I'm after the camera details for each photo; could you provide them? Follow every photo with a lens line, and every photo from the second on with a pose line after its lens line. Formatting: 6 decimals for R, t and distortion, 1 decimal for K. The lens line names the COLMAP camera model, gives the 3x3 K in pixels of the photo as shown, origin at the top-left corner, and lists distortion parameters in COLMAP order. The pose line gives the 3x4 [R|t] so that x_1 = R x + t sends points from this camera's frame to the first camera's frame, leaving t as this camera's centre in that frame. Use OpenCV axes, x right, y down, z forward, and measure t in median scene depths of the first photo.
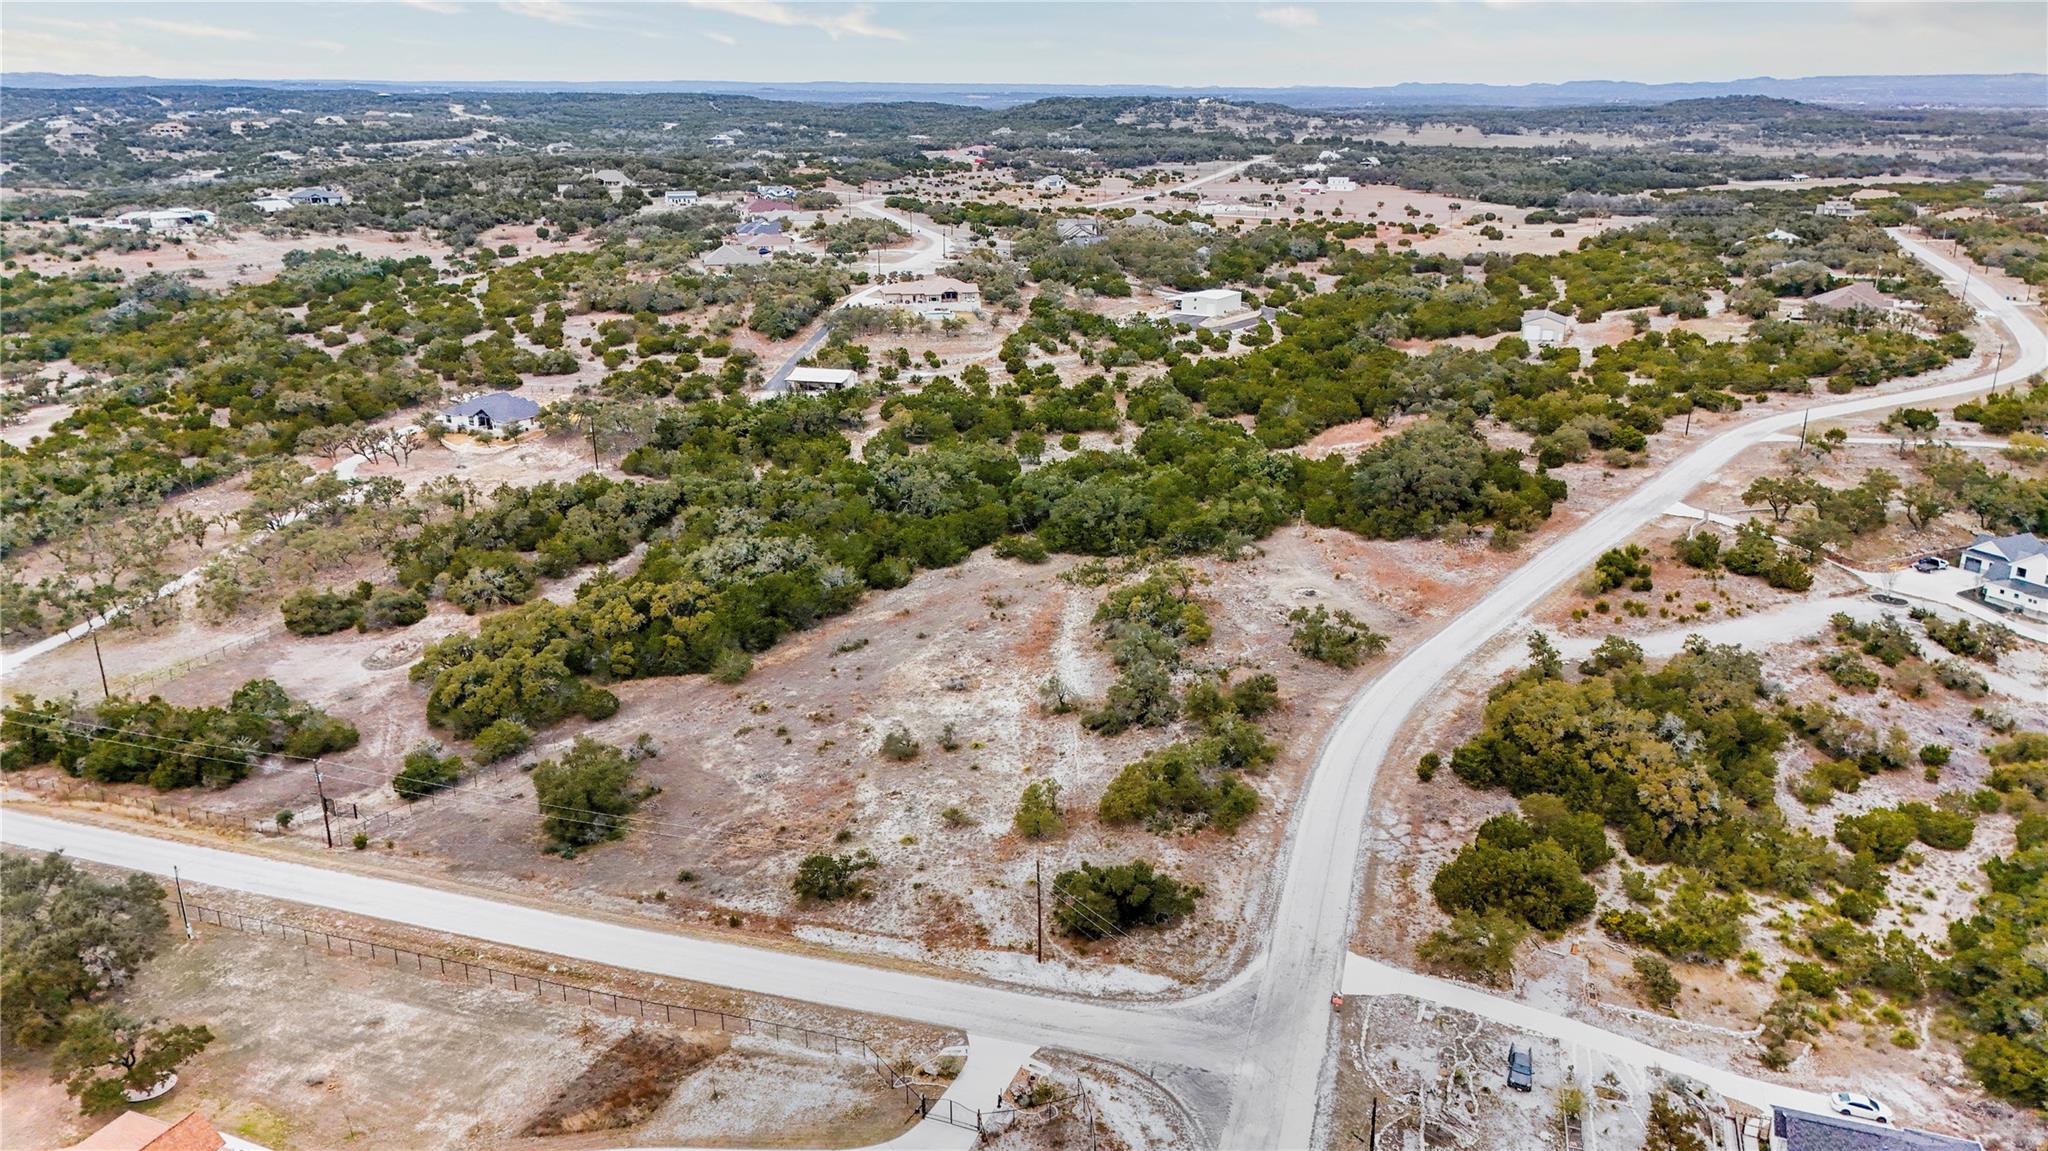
lens RADIAL K [[1488.5, 0, 1024.0], [0, 1488.5, 575.5], [0, 0, 1]] dist [0.095404, -0.110567]
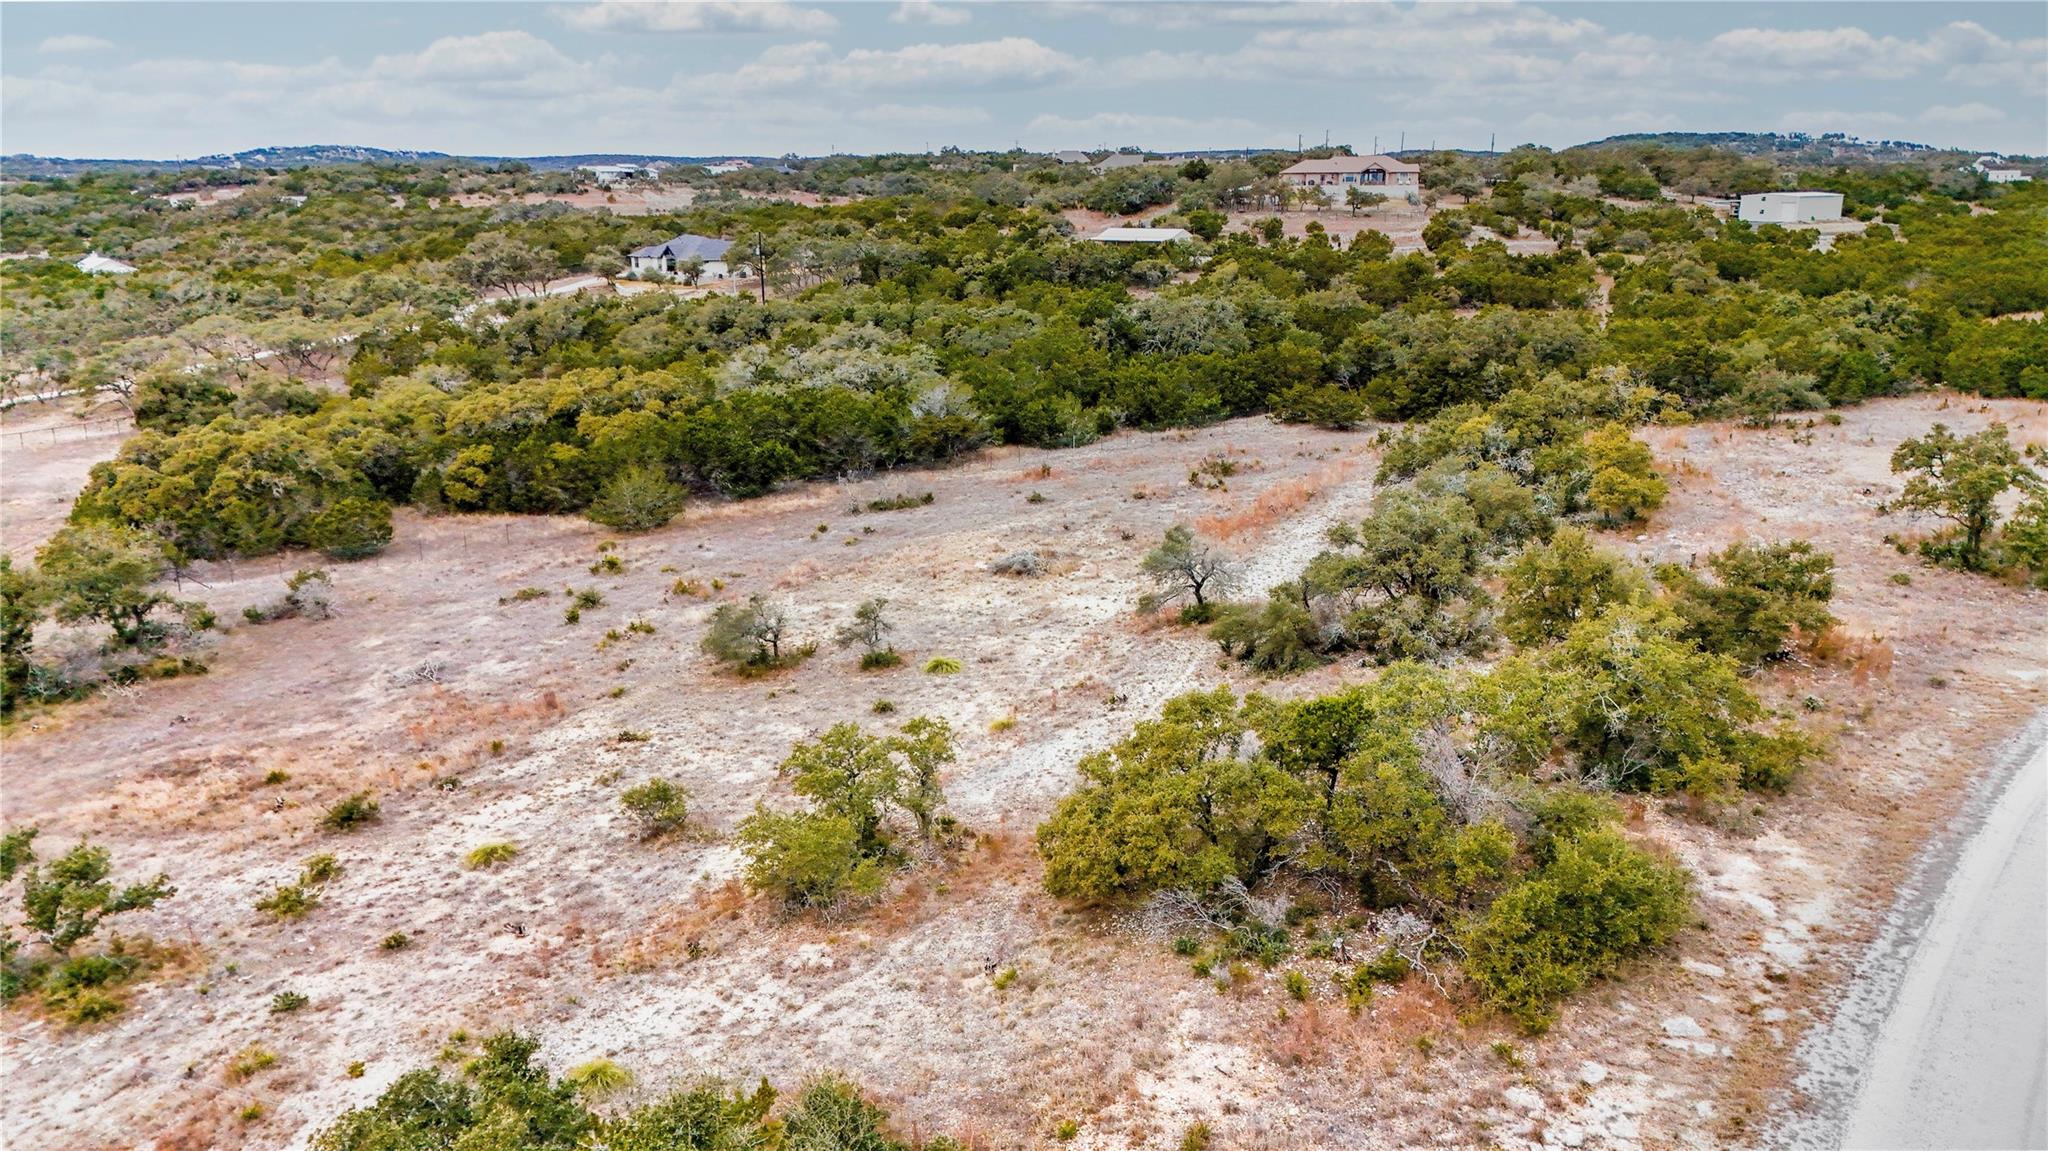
lens RADIAL K [[1489.8, 0, 1024.0], [0, 1489.8, 575.5], [0, 0, 1]] dist [0.083268, -0.065610]
pose [[0.936848, 0.088831, -0.338267, 0.130465], [-0.107996, 0.993416, -0.038225, 0.114547], [0.332645, 0.072343, 0.940273, 0.710750]]
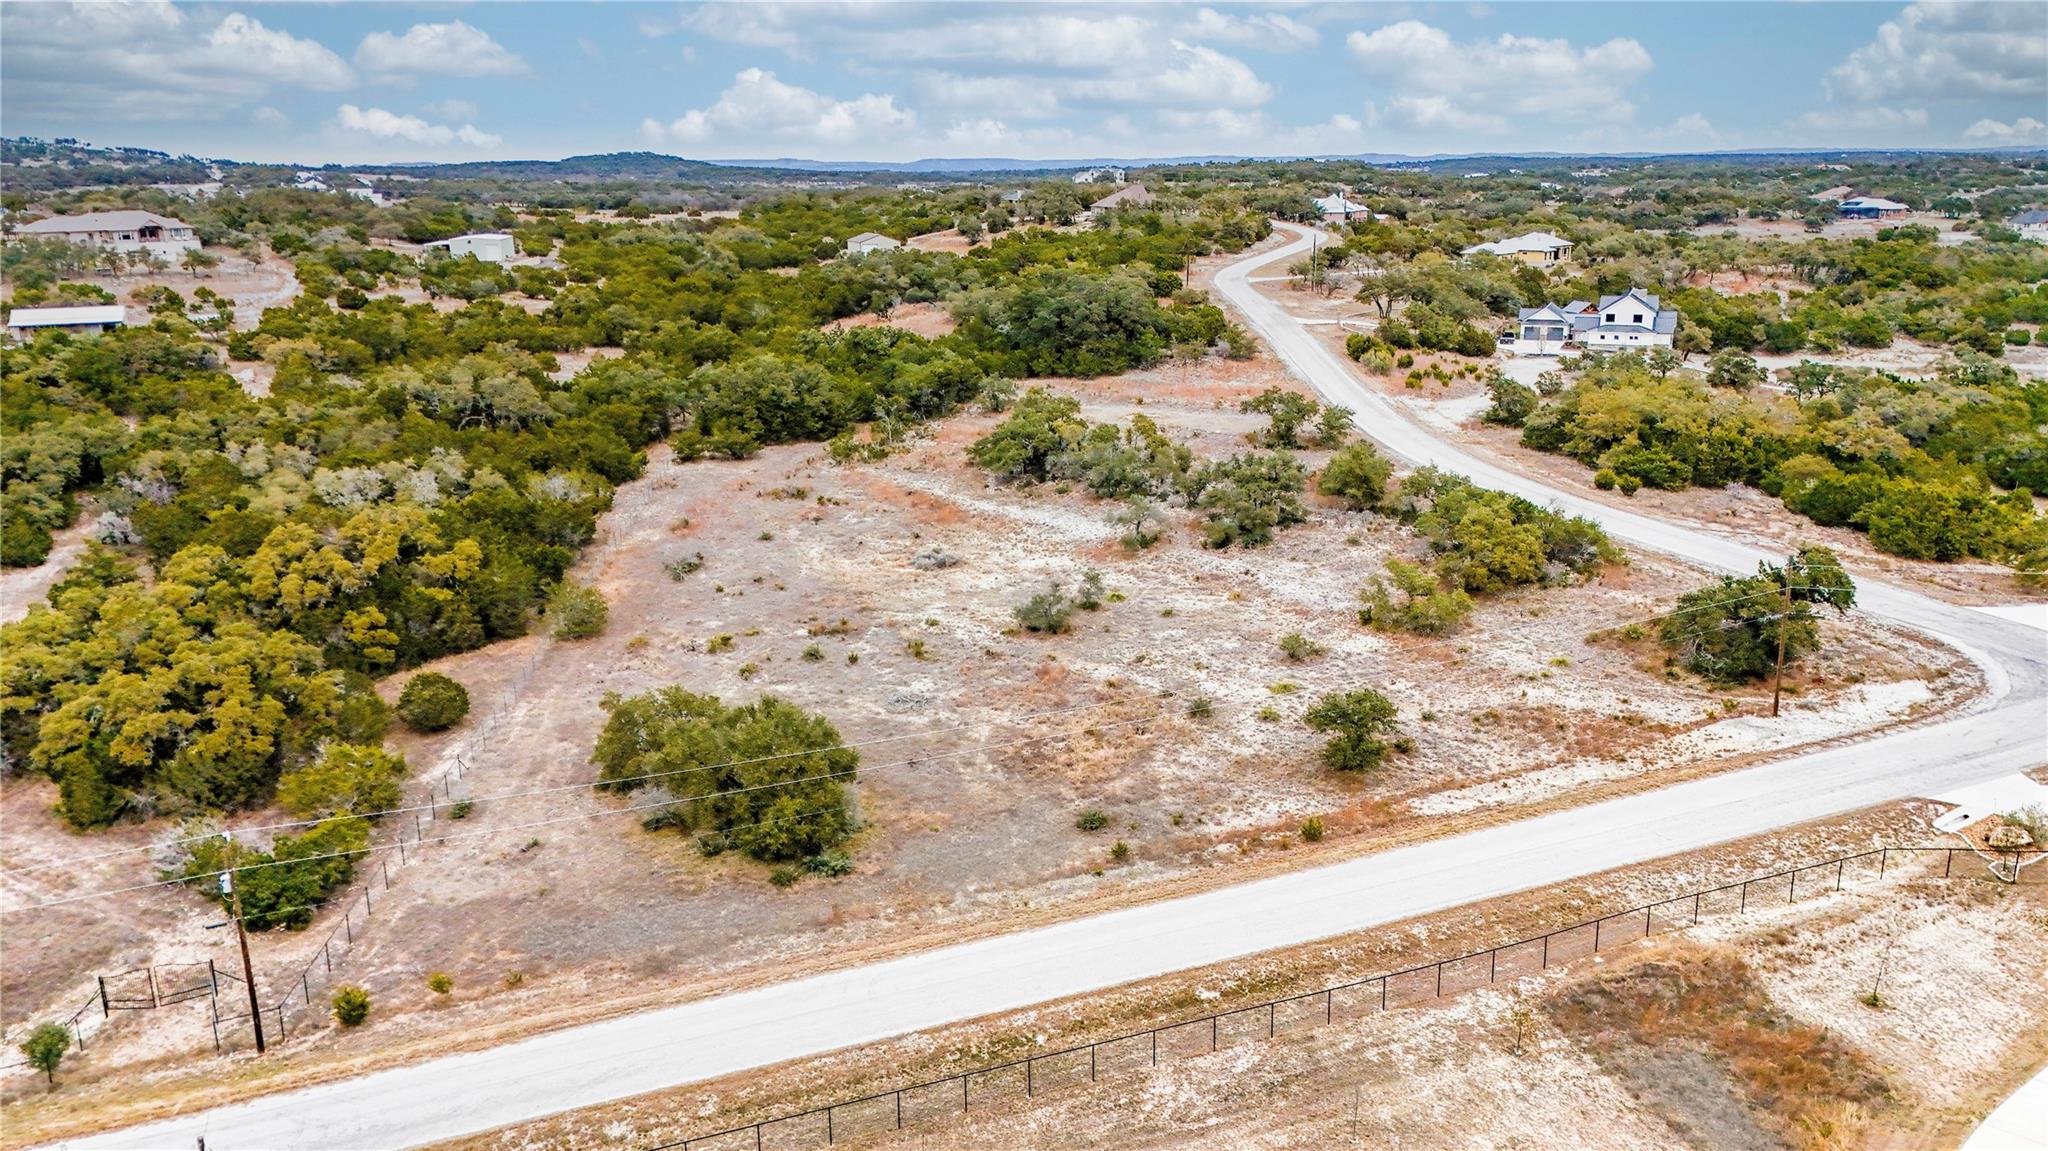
lens RADIAL K [[1513.7, 0, 1024.0], [0, 1513.7, 575.5], [0, 0, 1]] dist [0.073910, -0.058306]
pose [[0.756107, -0.176677, 0.630149, -0.545519], [0.211281, 0.977211, 0.020471, 0.090785], [-0.619405, 0.117660, 0.776205, 0.544793]]
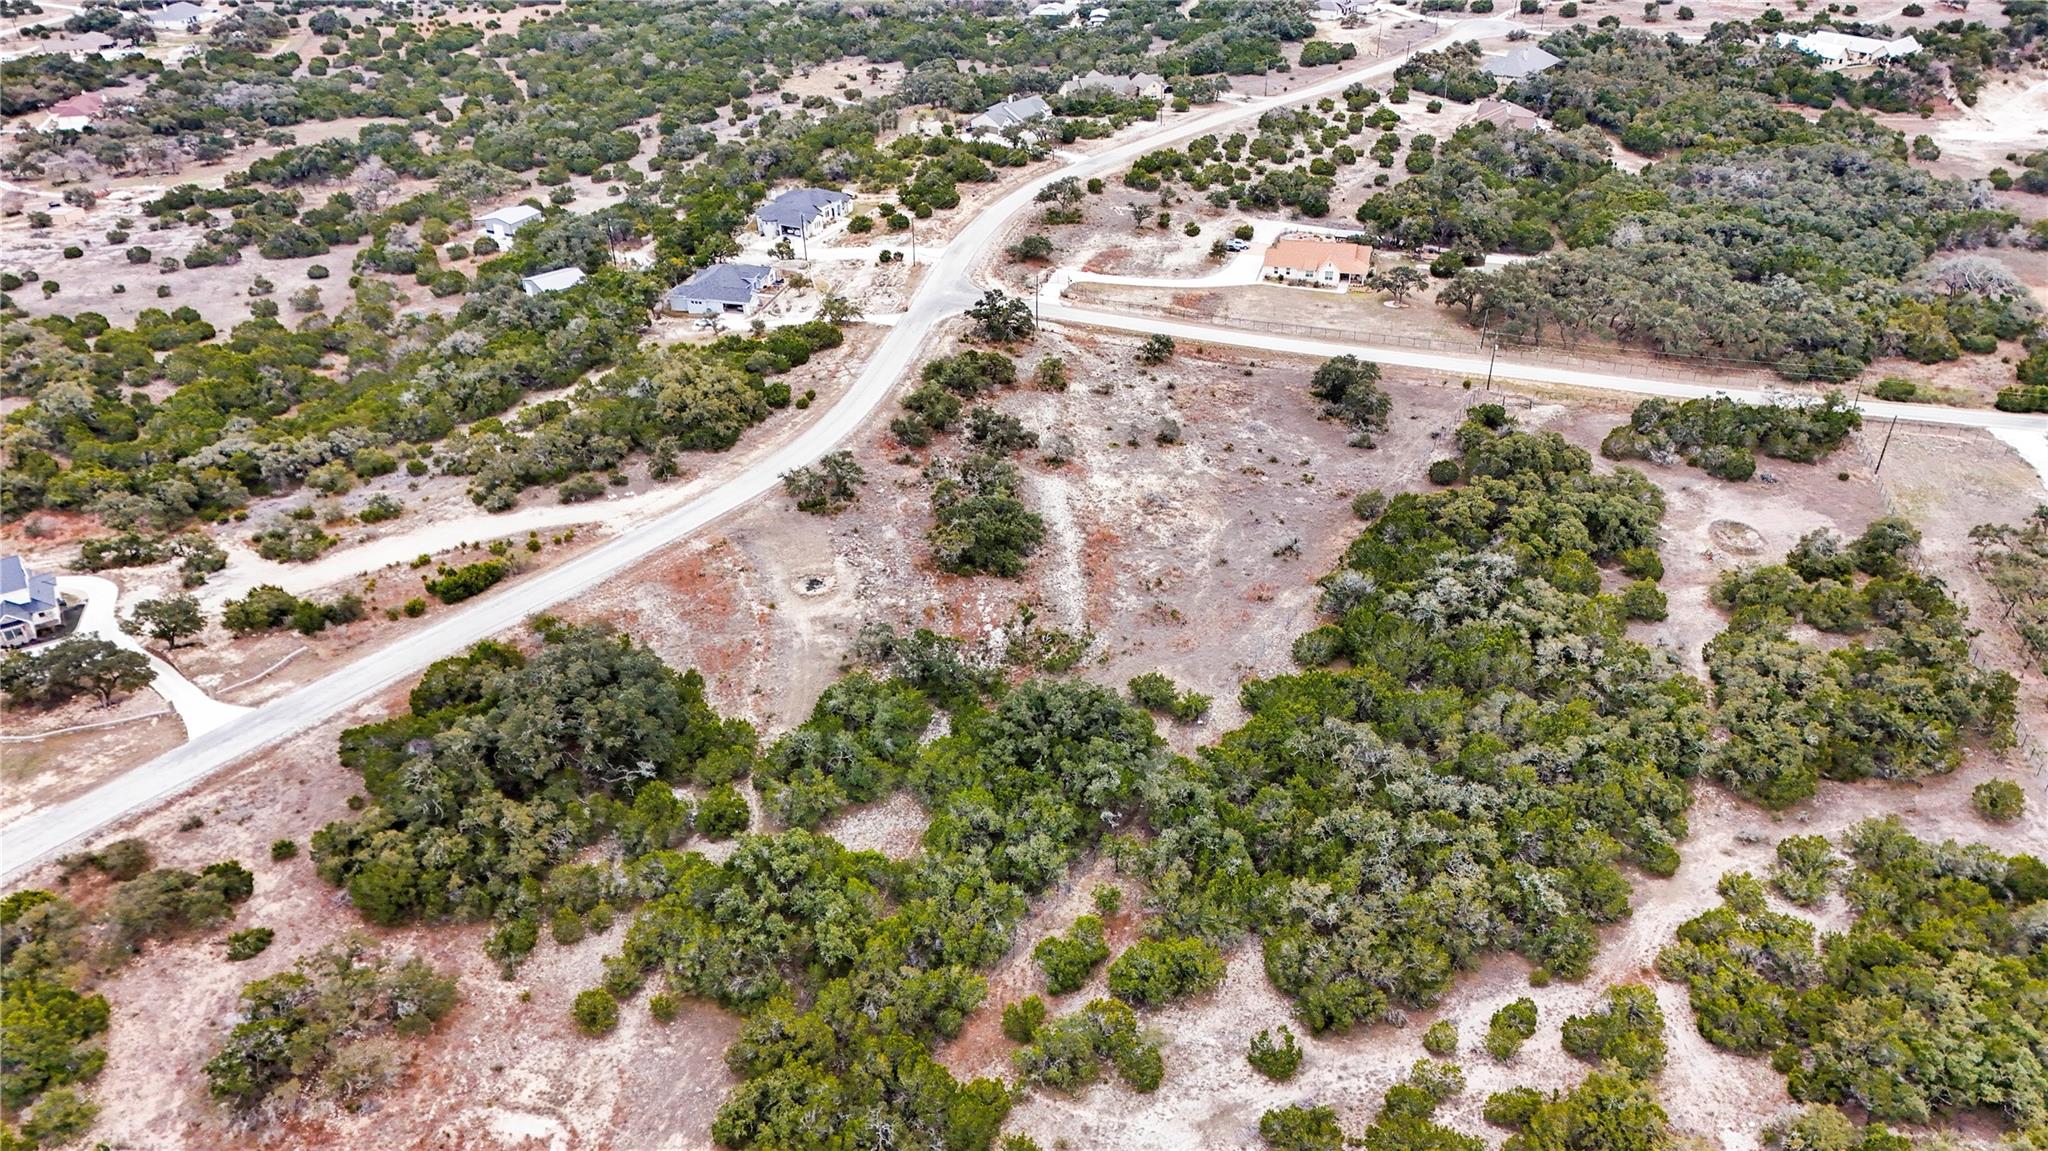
lens RADIAL K [[1489.8, 0, 1024.0], [0, 1489.8, 575.5], [0, 0, 1]] dist [0.083268, -0.065610]
pose [[-0.993991, 0.074937, -0.079786, 0.184131], [-0.012103, 0.649199, 0.760523, -0.923440], [0.108788, 0.756919, -0.644391, 2.158867]]
